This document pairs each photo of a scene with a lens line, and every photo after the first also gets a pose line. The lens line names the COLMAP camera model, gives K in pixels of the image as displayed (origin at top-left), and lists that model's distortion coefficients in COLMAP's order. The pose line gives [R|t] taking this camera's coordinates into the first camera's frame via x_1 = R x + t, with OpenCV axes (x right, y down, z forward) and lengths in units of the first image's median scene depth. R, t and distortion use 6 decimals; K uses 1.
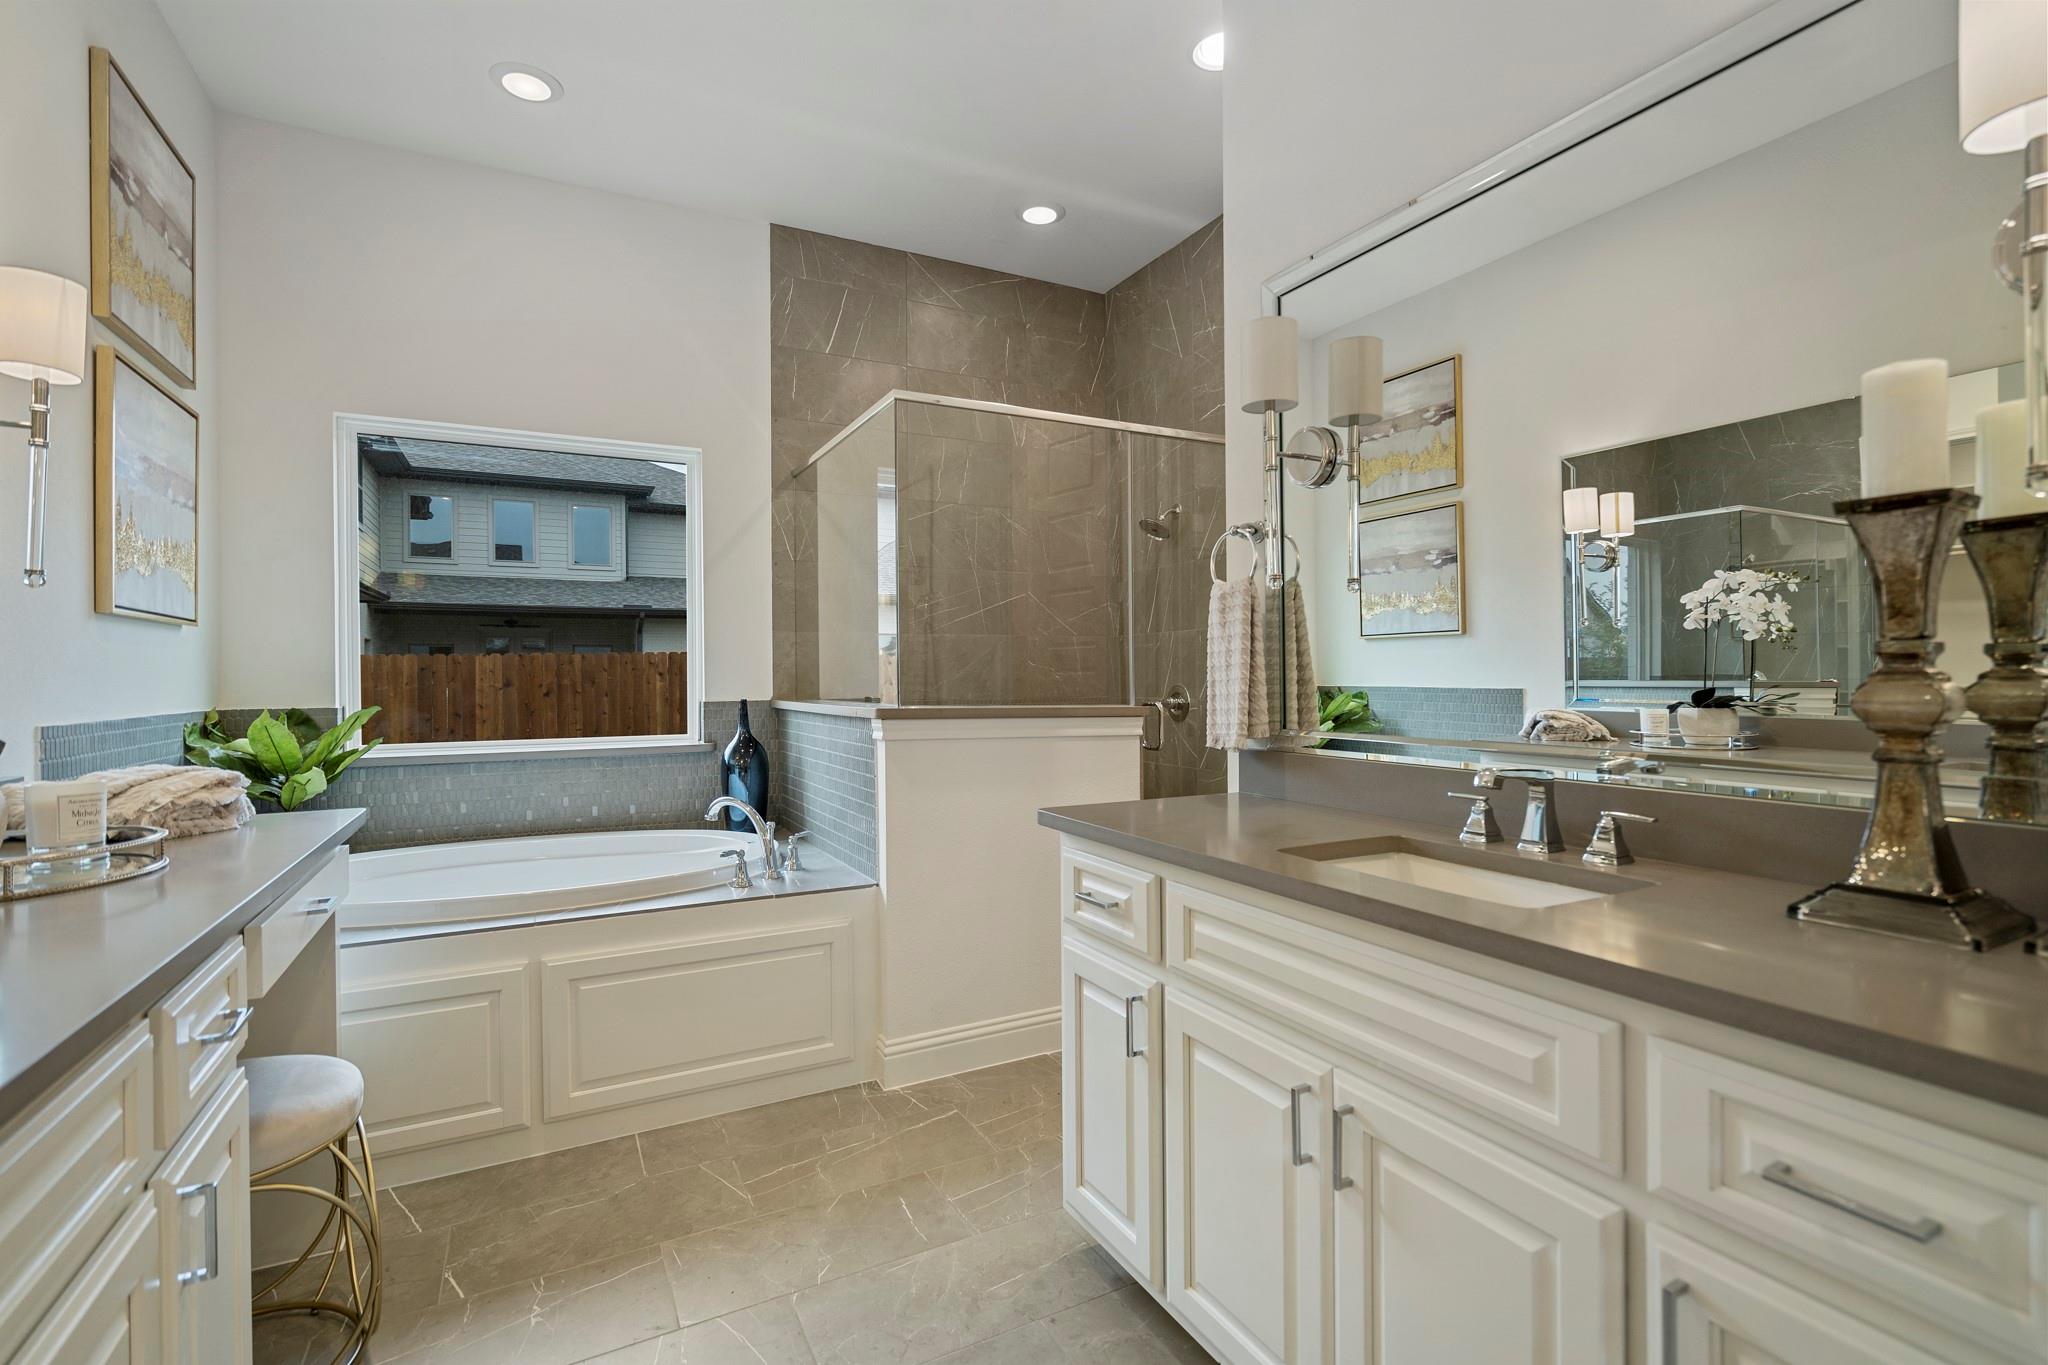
lens RADIAL K [[938.0, 0, 1024.0], [0, 938.0, 682.5], [0, 0, 1]] dist [-0.001388, -0.000110]
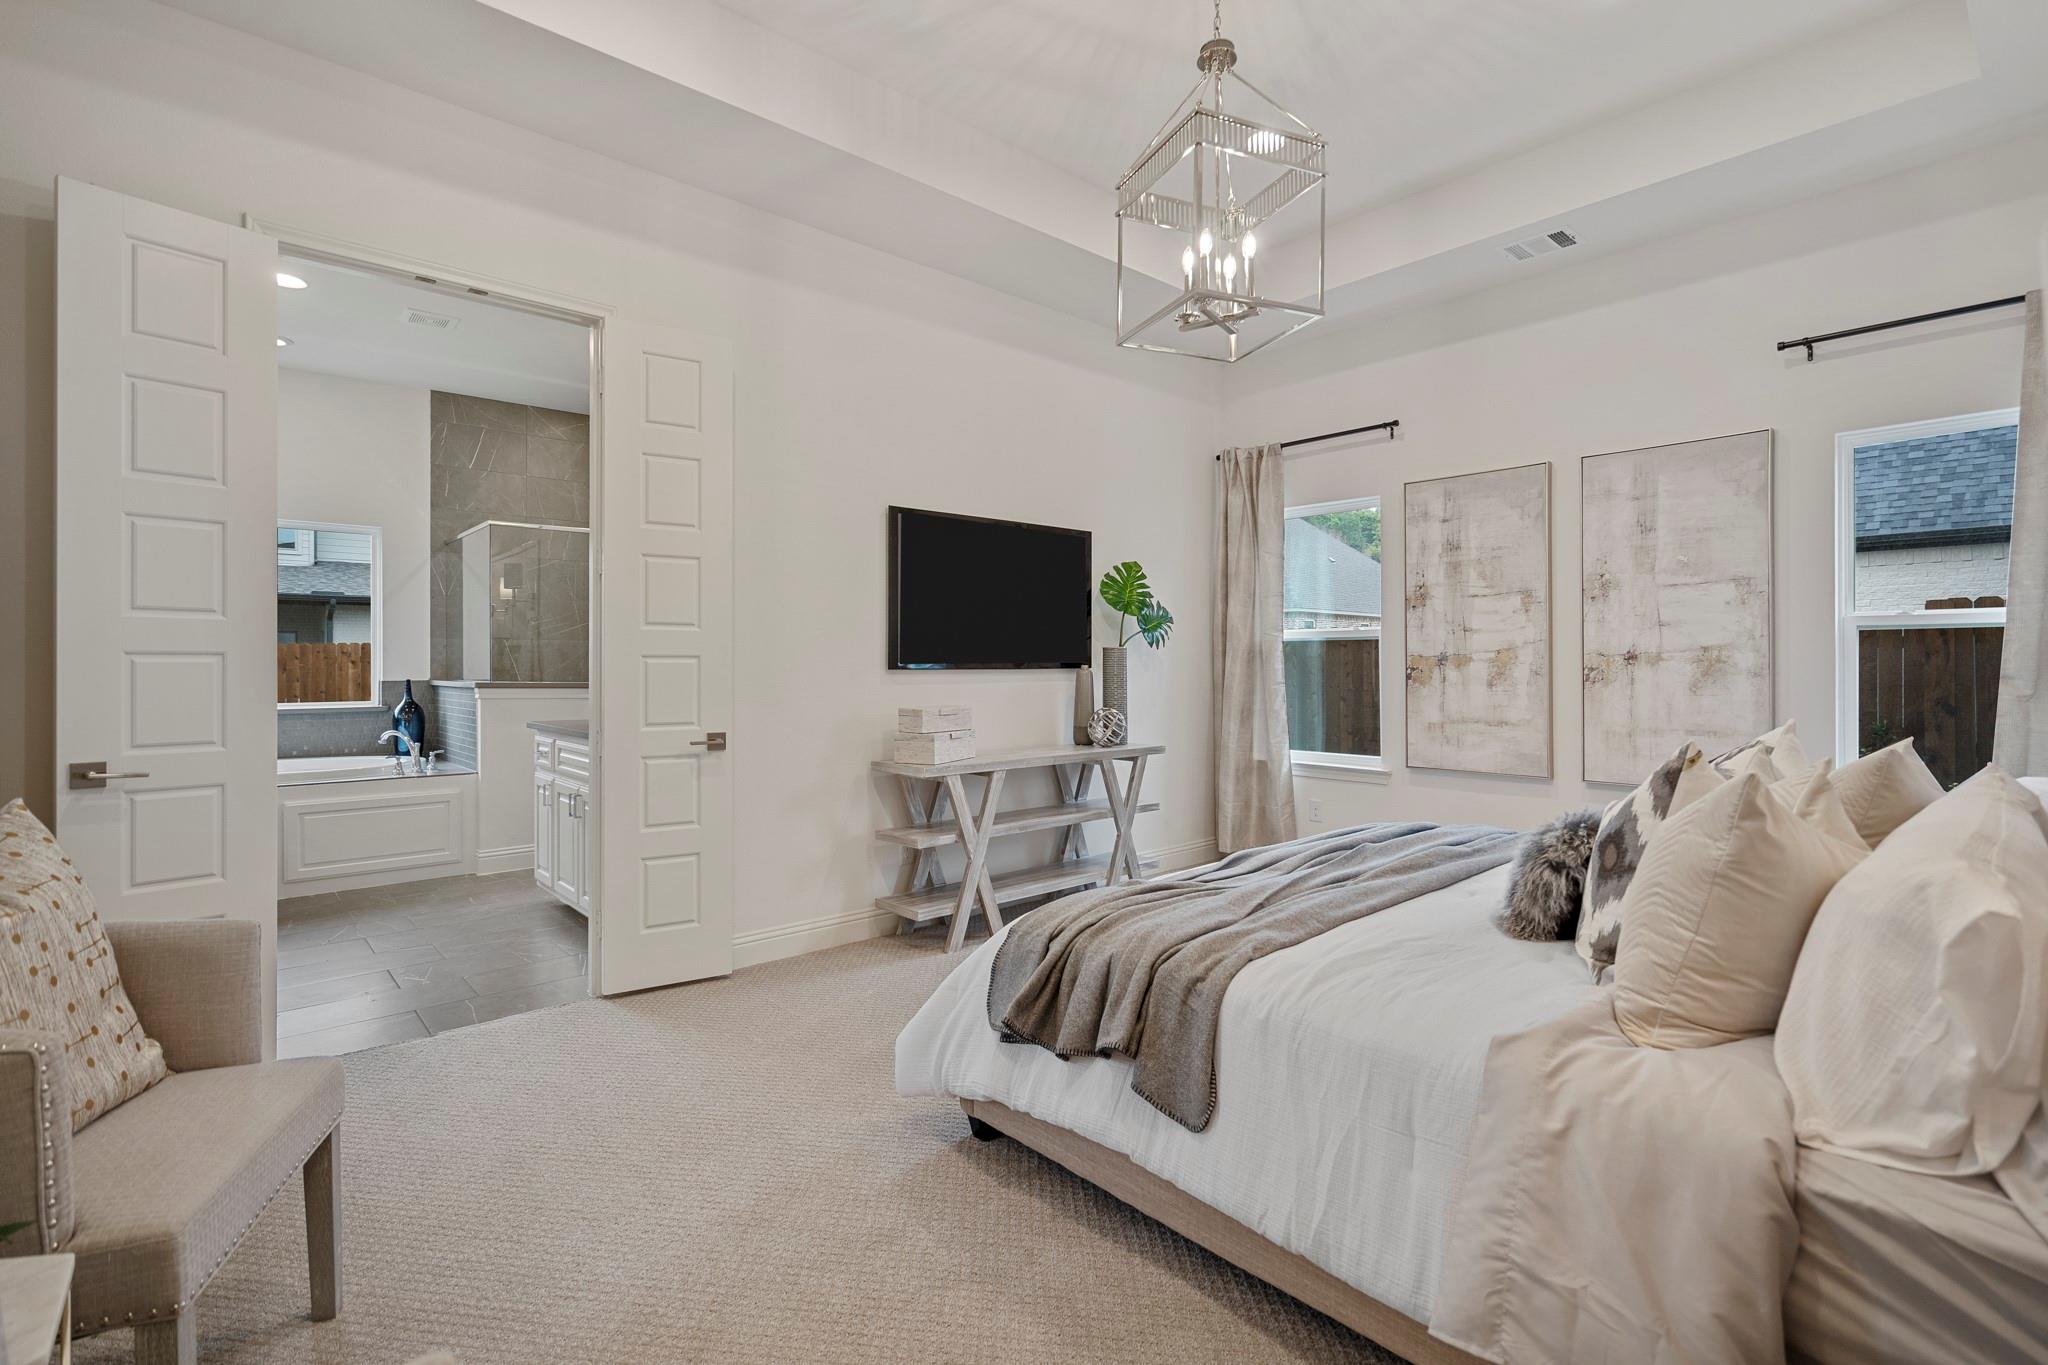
lens RADIAL K [[948.6, 0, 1022.5], [0, 948.6, 666.6], [0, 0, 1]] dist [0.001879, 0.000224]
pose [[0.970445, 0.006657, 0.241230, 0.349963], [-0.005044, 0.999961, -0.007305, 0.002227], [-0.241269, 0.005872, 0.970441, -0.893450]]
